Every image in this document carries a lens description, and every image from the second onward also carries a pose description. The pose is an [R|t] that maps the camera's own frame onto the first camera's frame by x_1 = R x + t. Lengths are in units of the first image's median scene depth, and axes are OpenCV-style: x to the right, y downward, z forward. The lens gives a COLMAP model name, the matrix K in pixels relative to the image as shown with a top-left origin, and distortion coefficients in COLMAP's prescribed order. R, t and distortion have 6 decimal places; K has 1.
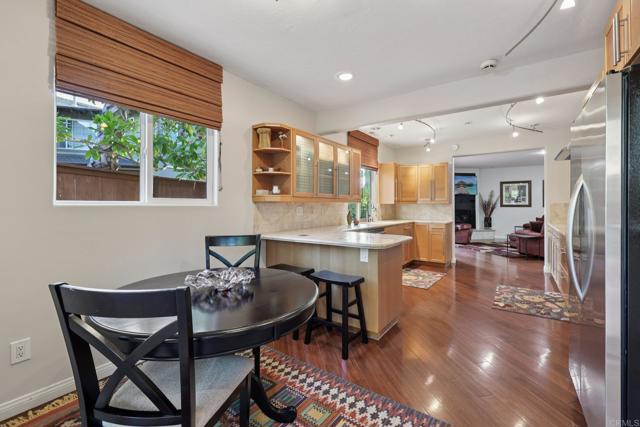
lens RADIAL K [[278.2, 0, 324.8], [0, 278.2, 206.8], [0, 0, 1]] dist [0.003574, 0.000038]
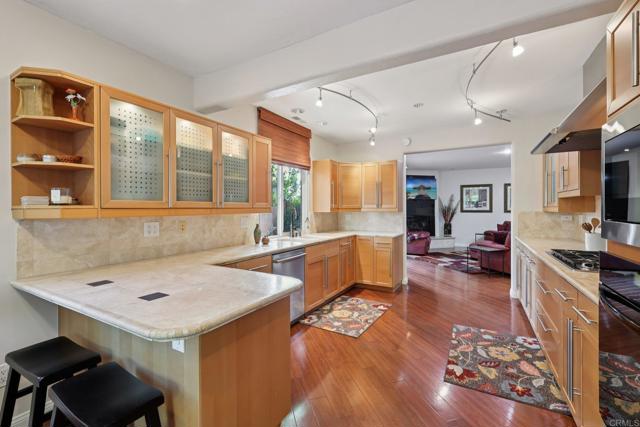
lens RADIAL K [[278.2, 0, 317.1], [0, 278.2, 212.8], [0, 0, 1]] dist [0.003574, 0.000038]
pose [[0.996493, -0.003757, 0.083589, 0.152087], [0.002908, 0.999943, 0.010282, -0.018188], [-0.083623, -0.010003, 0.996447, 0.230688]]
